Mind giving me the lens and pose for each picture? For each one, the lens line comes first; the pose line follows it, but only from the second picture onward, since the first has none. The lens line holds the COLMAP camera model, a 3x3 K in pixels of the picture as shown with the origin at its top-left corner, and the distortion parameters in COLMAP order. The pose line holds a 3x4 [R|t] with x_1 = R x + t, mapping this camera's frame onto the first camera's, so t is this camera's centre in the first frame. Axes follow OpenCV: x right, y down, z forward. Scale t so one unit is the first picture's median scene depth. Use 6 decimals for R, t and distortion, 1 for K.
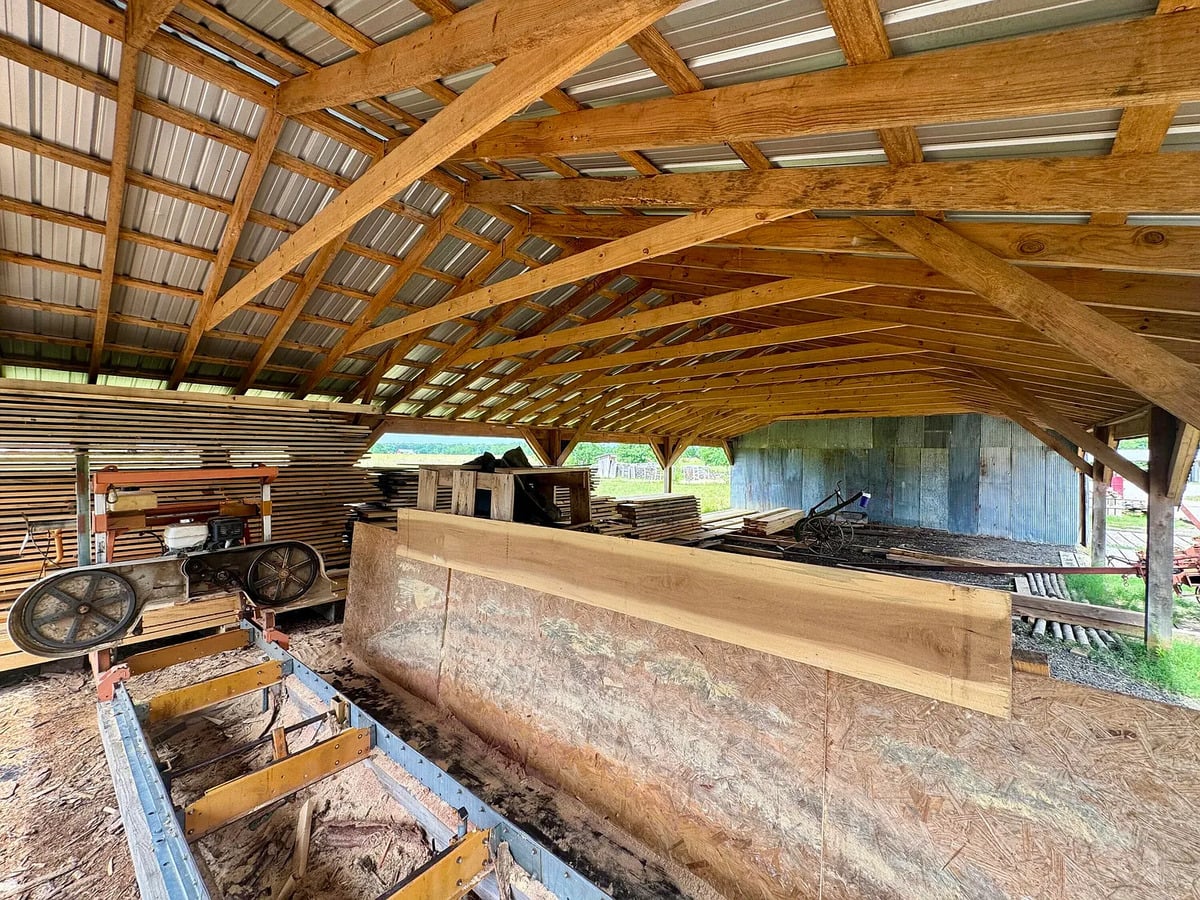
lens RADIAL K [[484.7, 0, 598.6], [0, 484.7, 449.0], [0, 0, 1]] dist [0.000755, 0.000107]
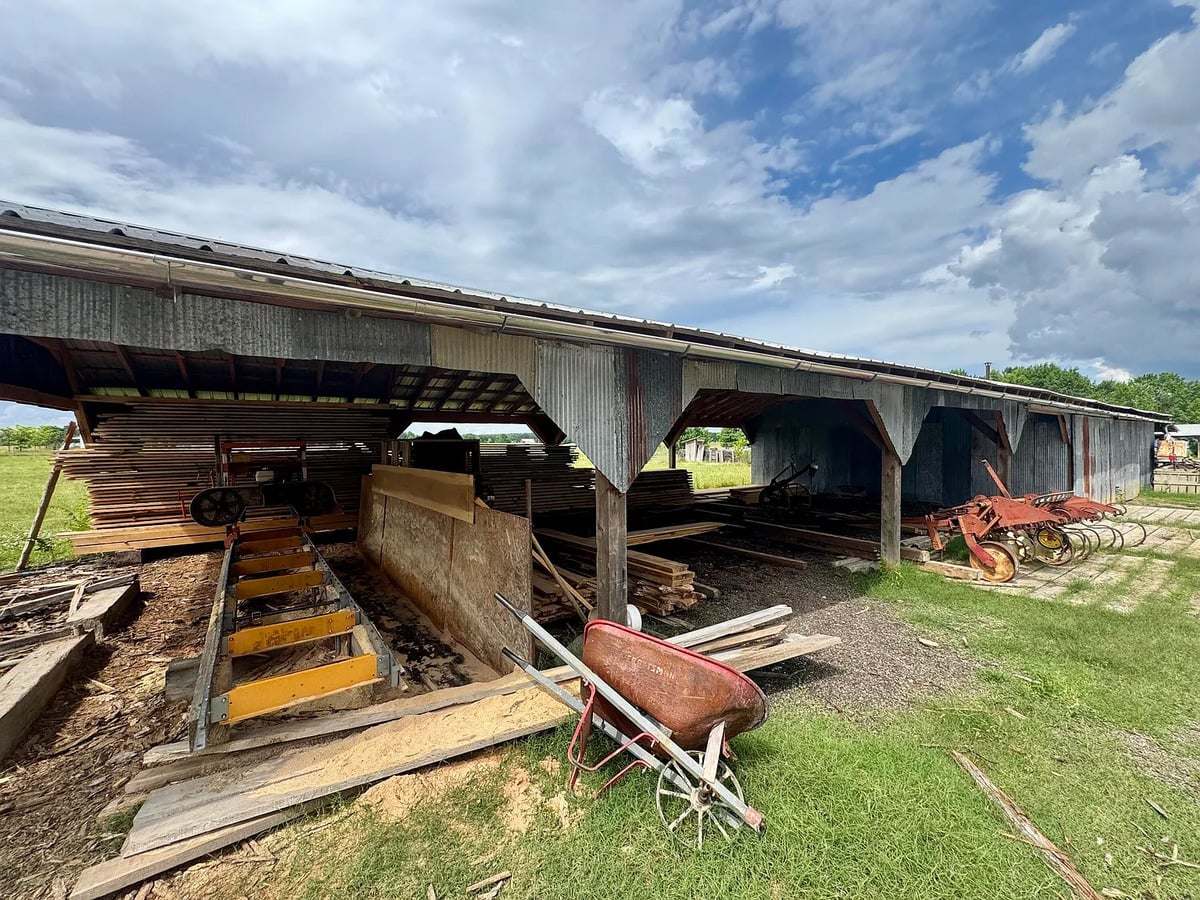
lens RADIAL K [[484.7, 0, 602.2], [0, 484.7, 450.0], [0, 0, 1]] dist [0.000755, 0.000107]
pose [[0.970705, -0.014886, -0.239814, 0.629117], [0.021287, 0.999482, 0.024122, 0.036772], [0.239331, -0.028521, 0.970519, -0.381669]]
